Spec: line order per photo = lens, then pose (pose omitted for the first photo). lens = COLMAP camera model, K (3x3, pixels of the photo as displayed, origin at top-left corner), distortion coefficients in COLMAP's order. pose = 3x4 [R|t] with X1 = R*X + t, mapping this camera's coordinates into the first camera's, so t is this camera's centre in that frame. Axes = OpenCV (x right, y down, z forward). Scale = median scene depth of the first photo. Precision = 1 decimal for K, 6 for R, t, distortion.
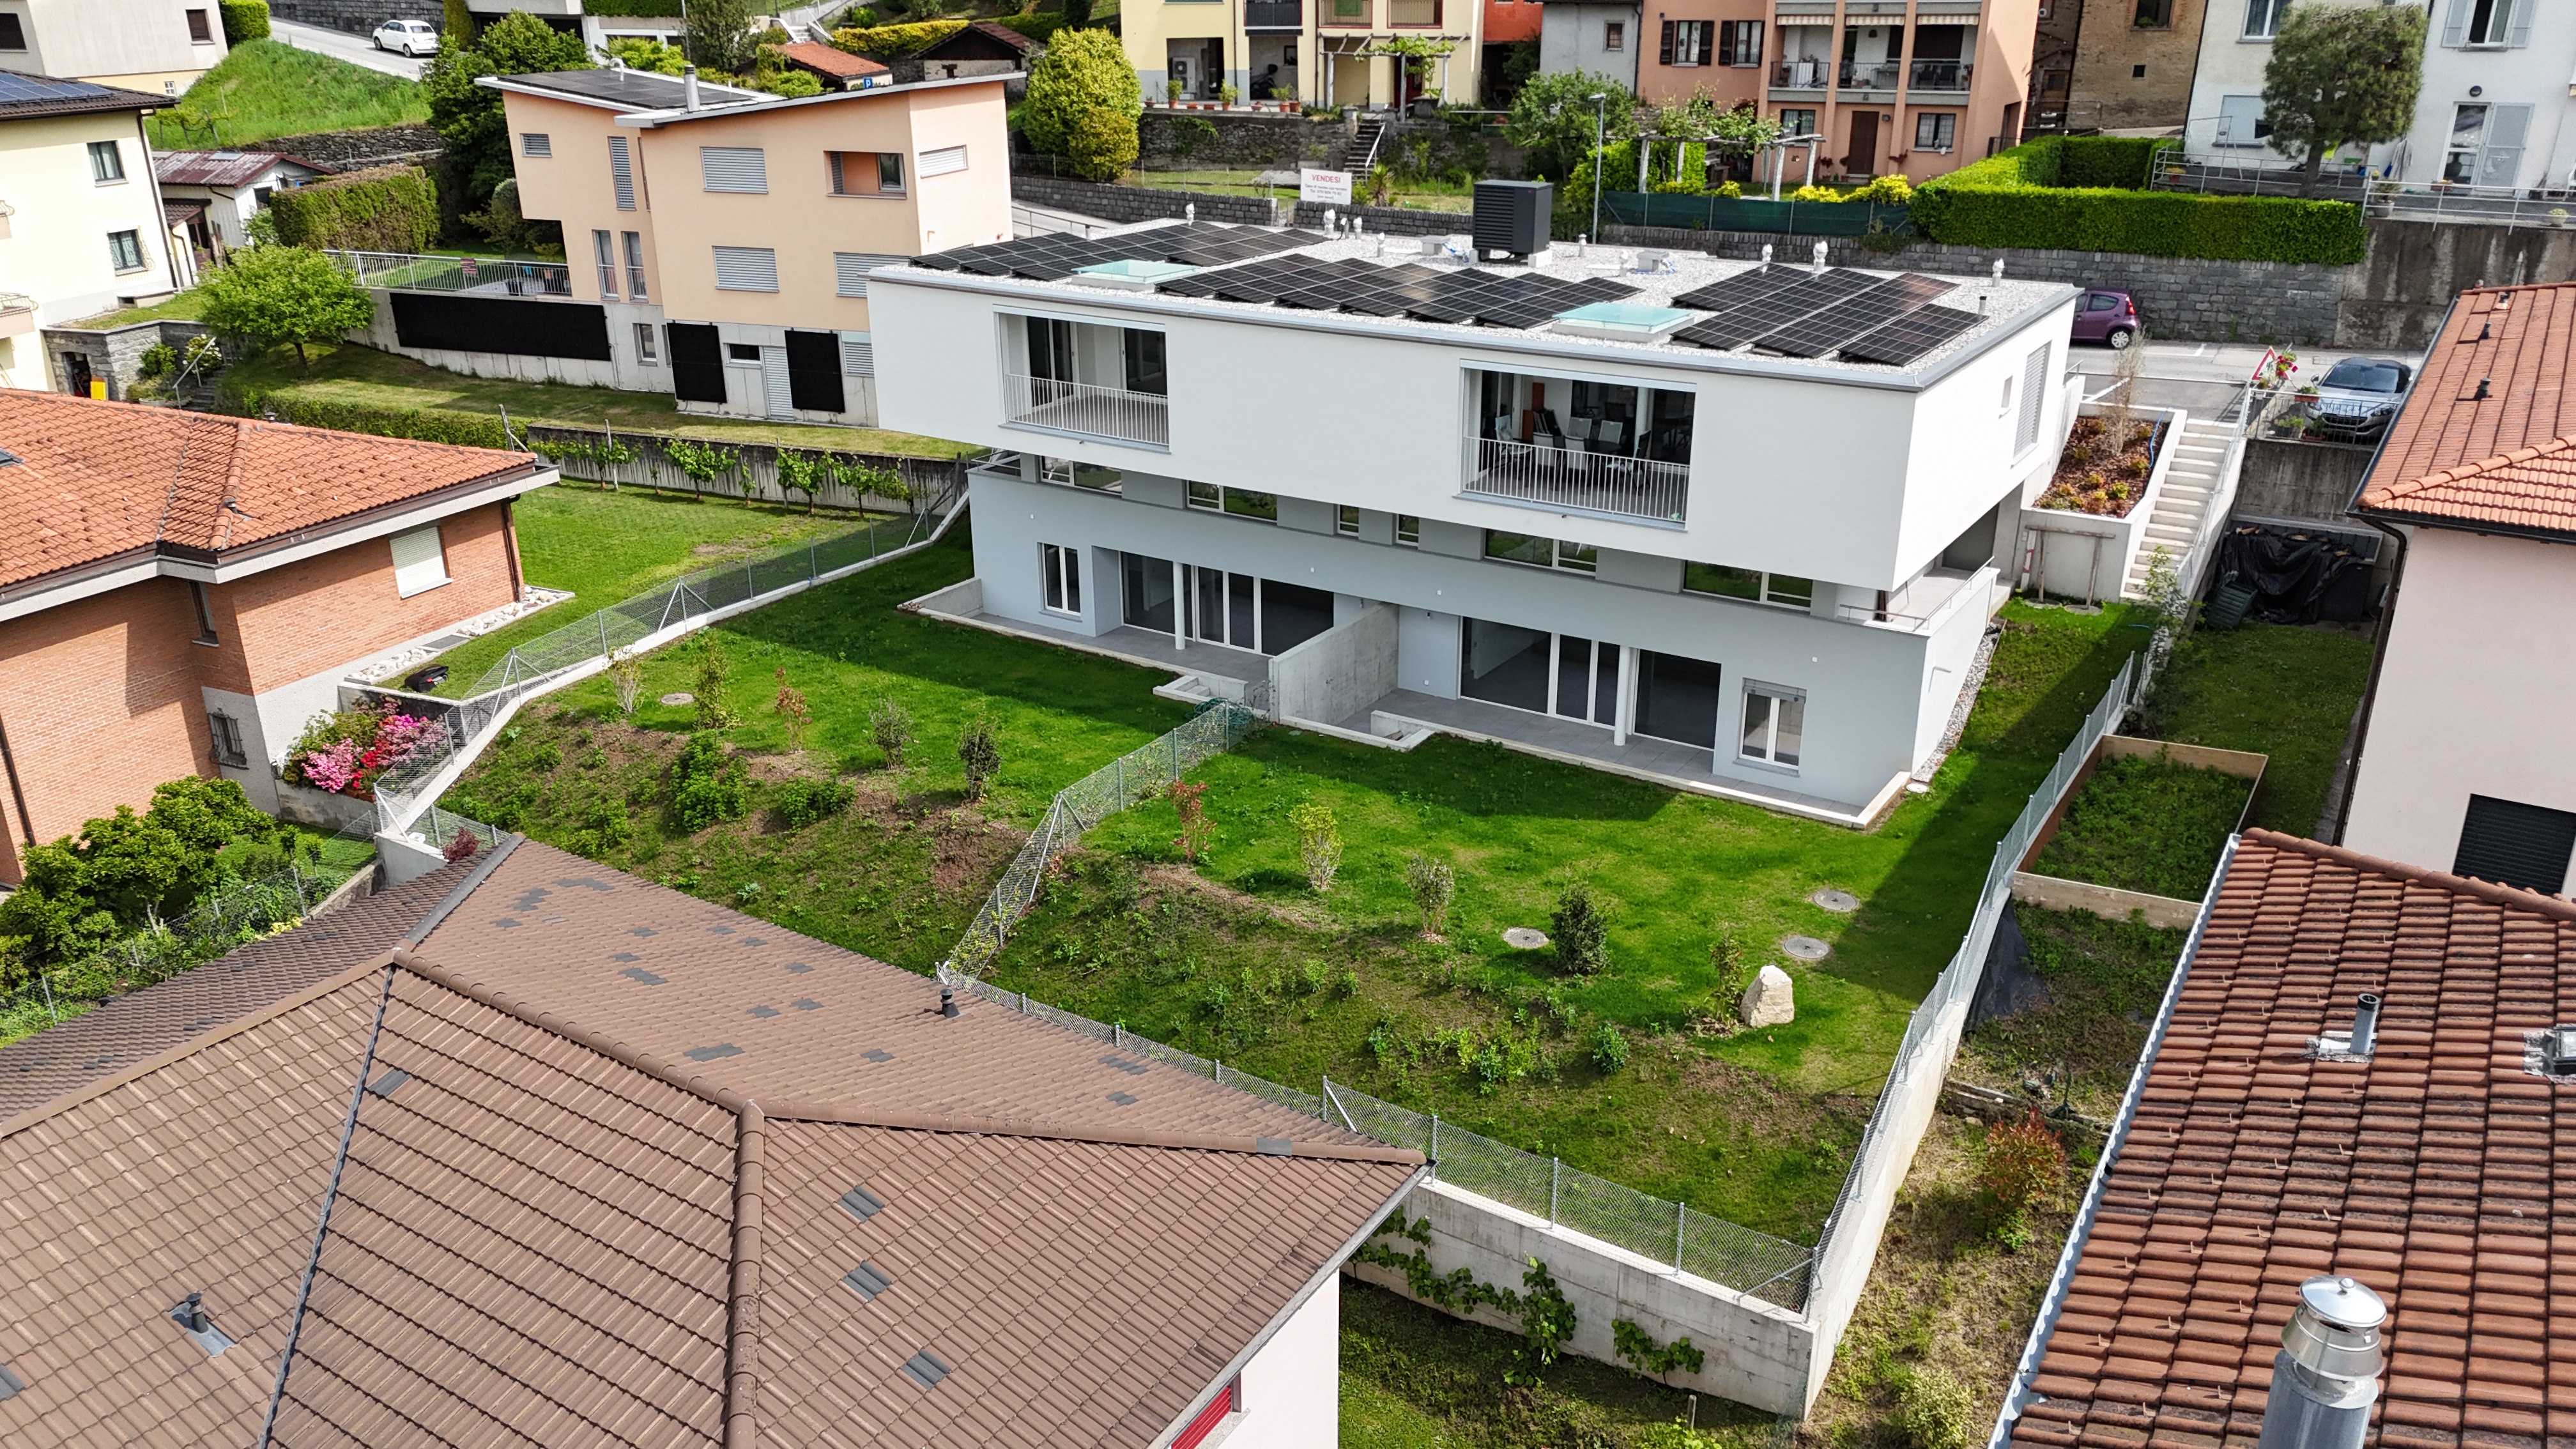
lens RADIAL K [[1867.8, 0, 1288.0], [0, 1867.8, 724.5], [0, 0, 1]] dist [0.074435, -0.066805]
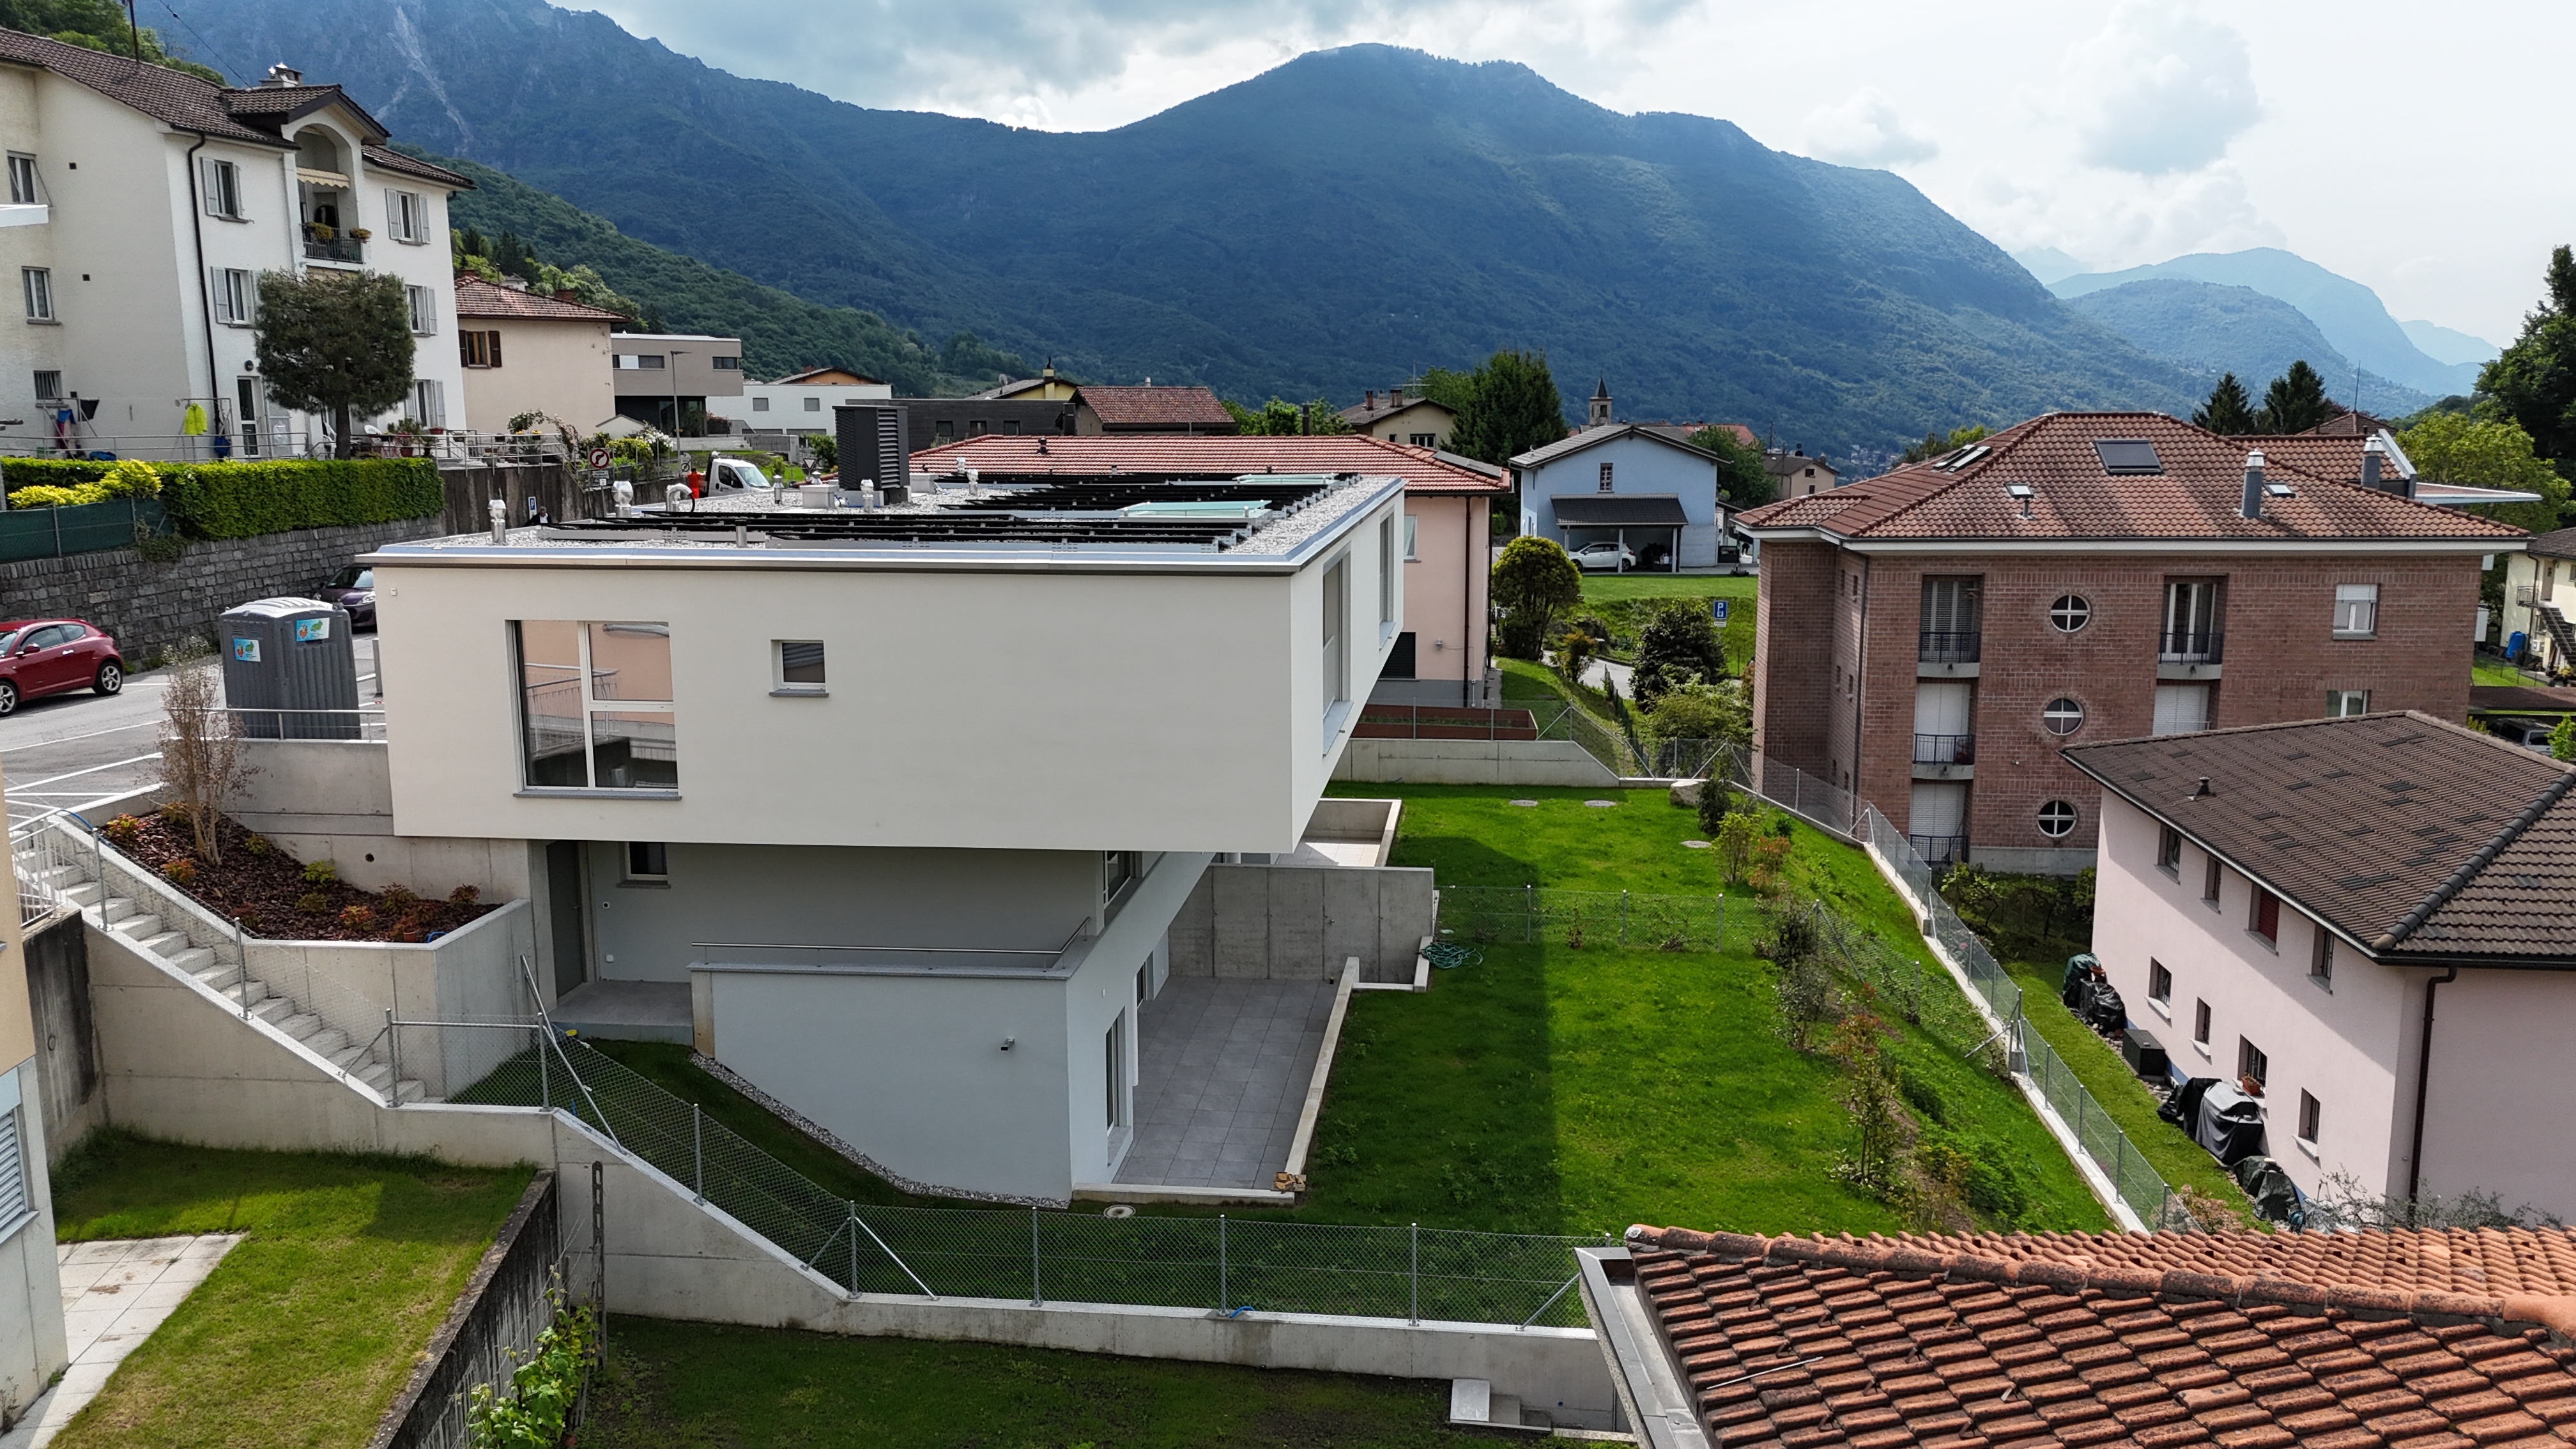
lens RADIAL K [[1867.8, 0, 1288.0], [0, 1867.8, 724.5], [0, 0, 1]] dist [0.074435, -0.066805]
pose [[-0.453875, -0.150211, 0.878313, -0.719962], [0.326606, 0.889045, 0.320823, -0.388958], [-0.829052, 0.432475, -0.354455, 1.270808]]
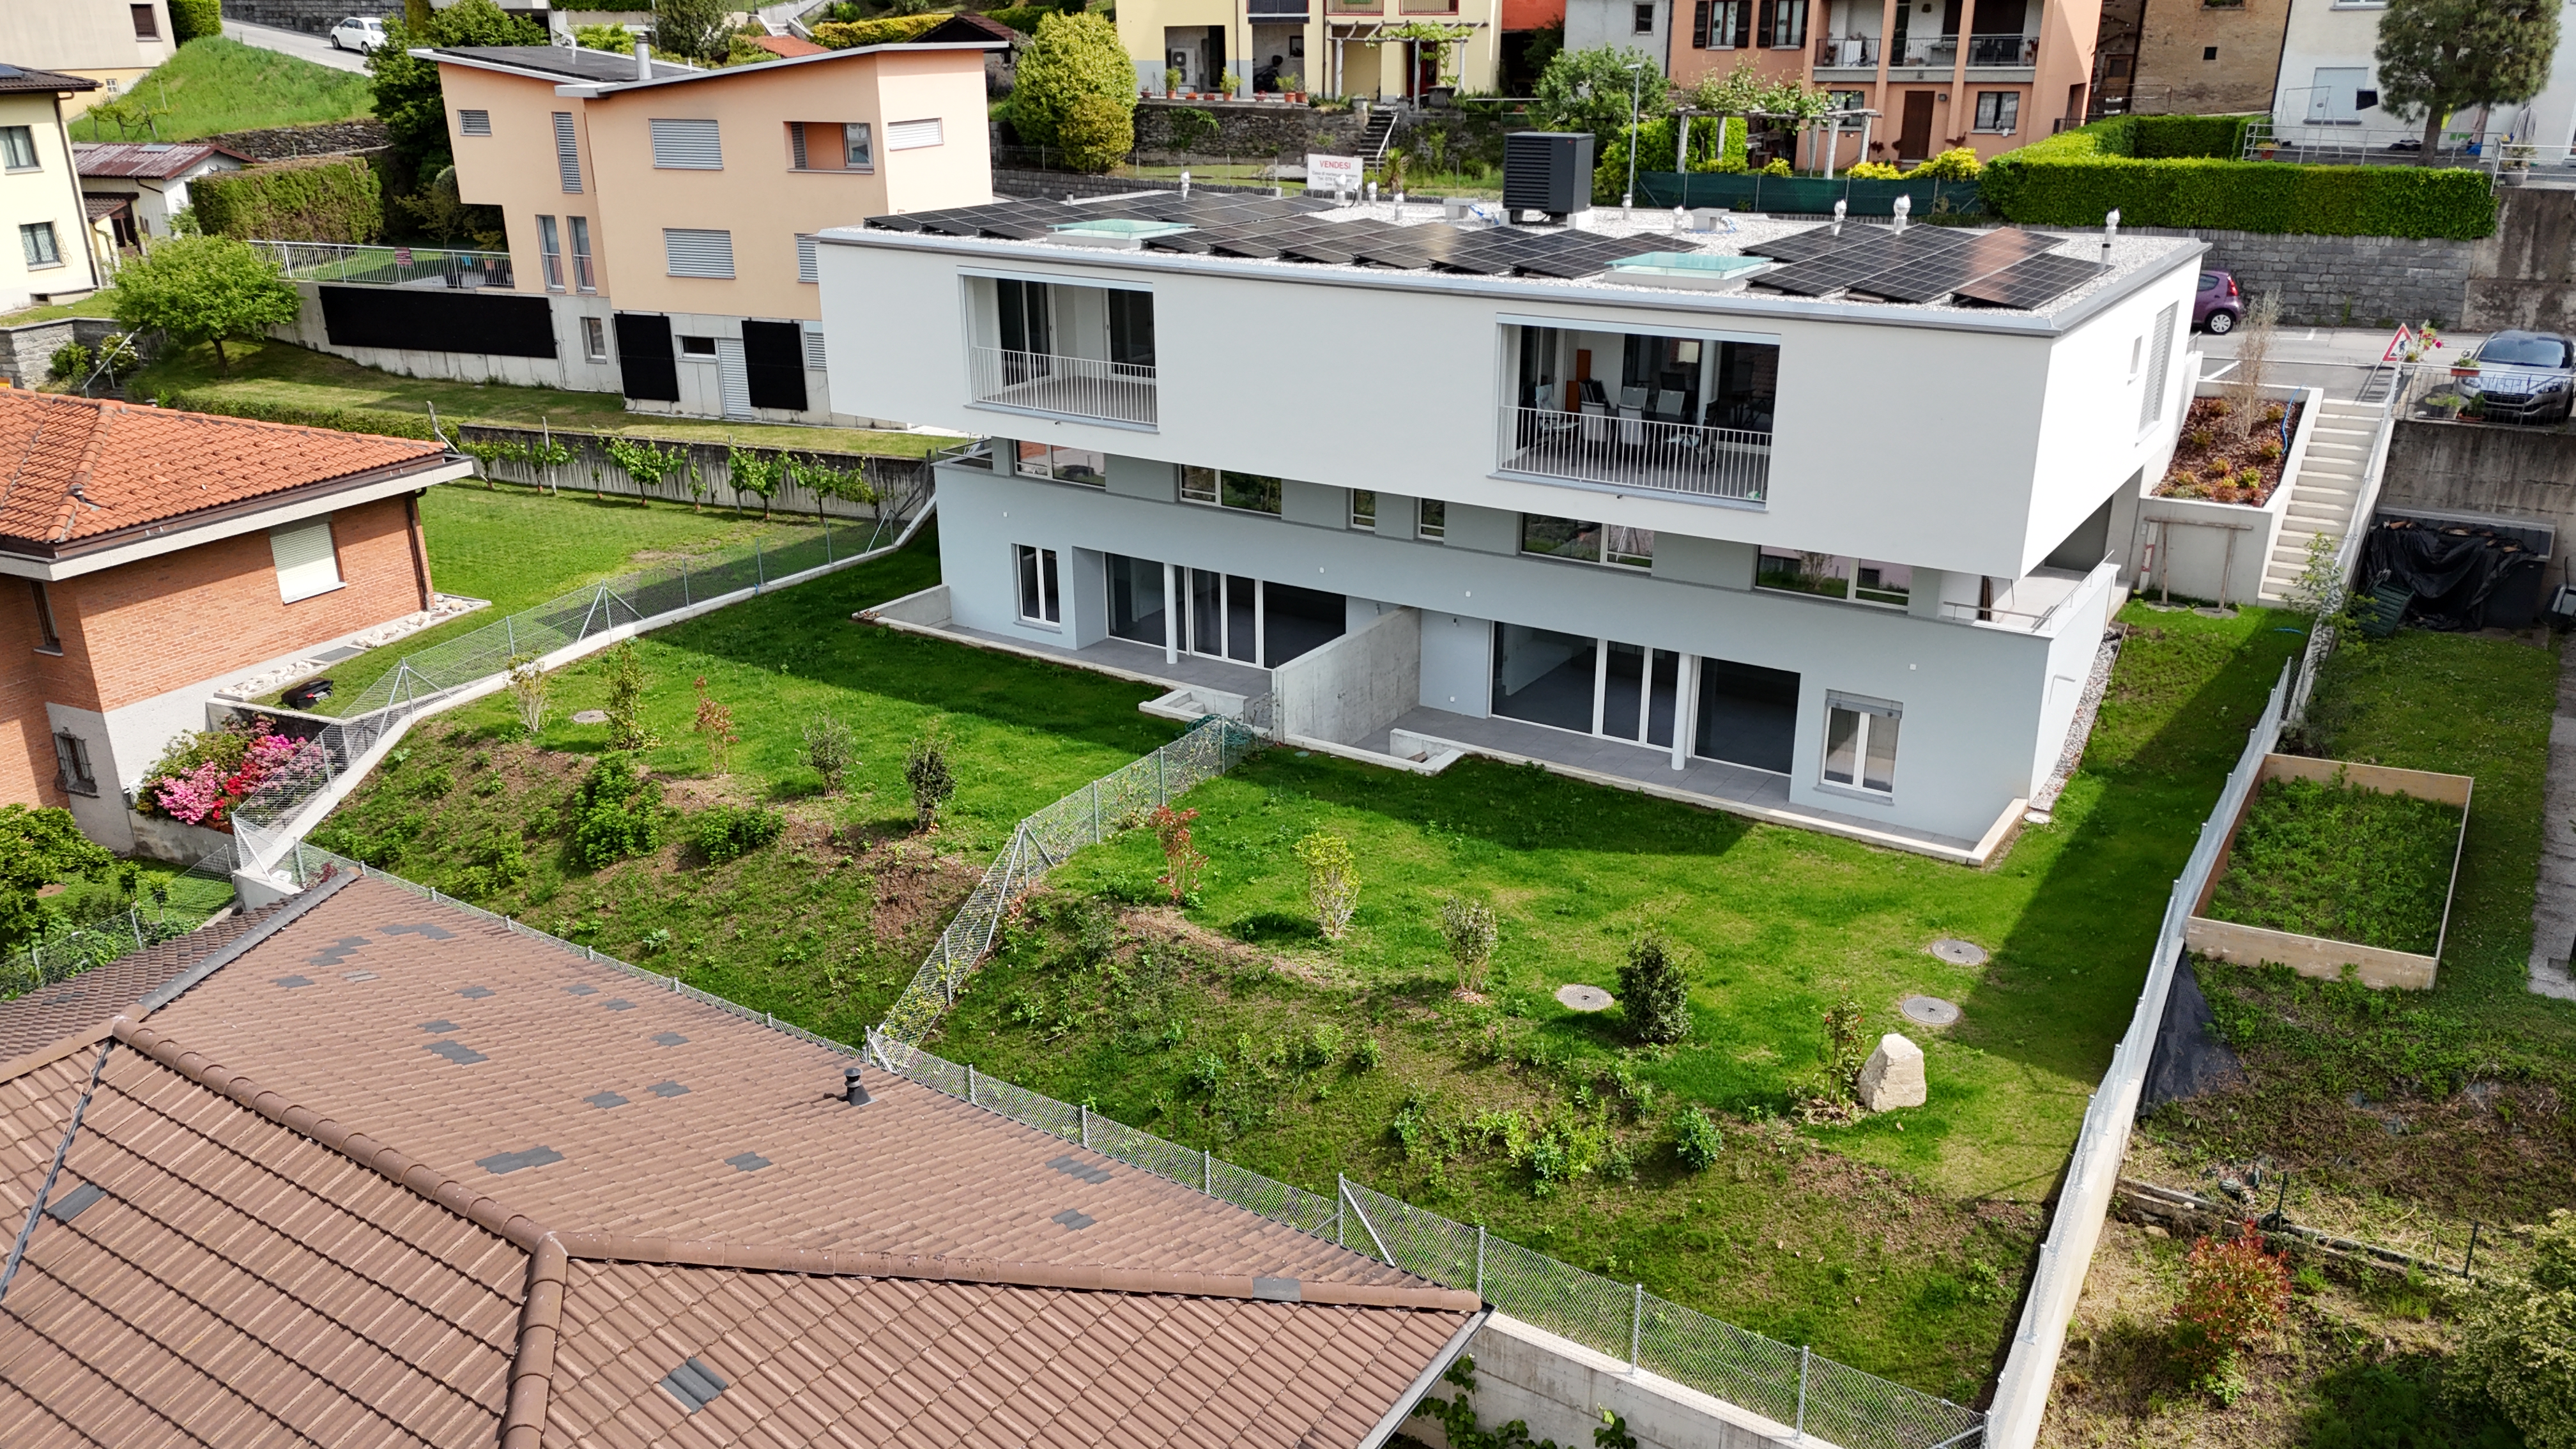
lens RADIAL K [[1867.8, 0, 1288.0], [0, 1867.8, 724.5], [0, 0, 1]] dist [0.074435, -0.066805]
pose [[0.999997, 0.000528, -0.002469, -0.000636], [-0.000586, 0.999723, -0.023514, 0.010358], [0.002456, 0.023515, 0.999720, 0.130157]]
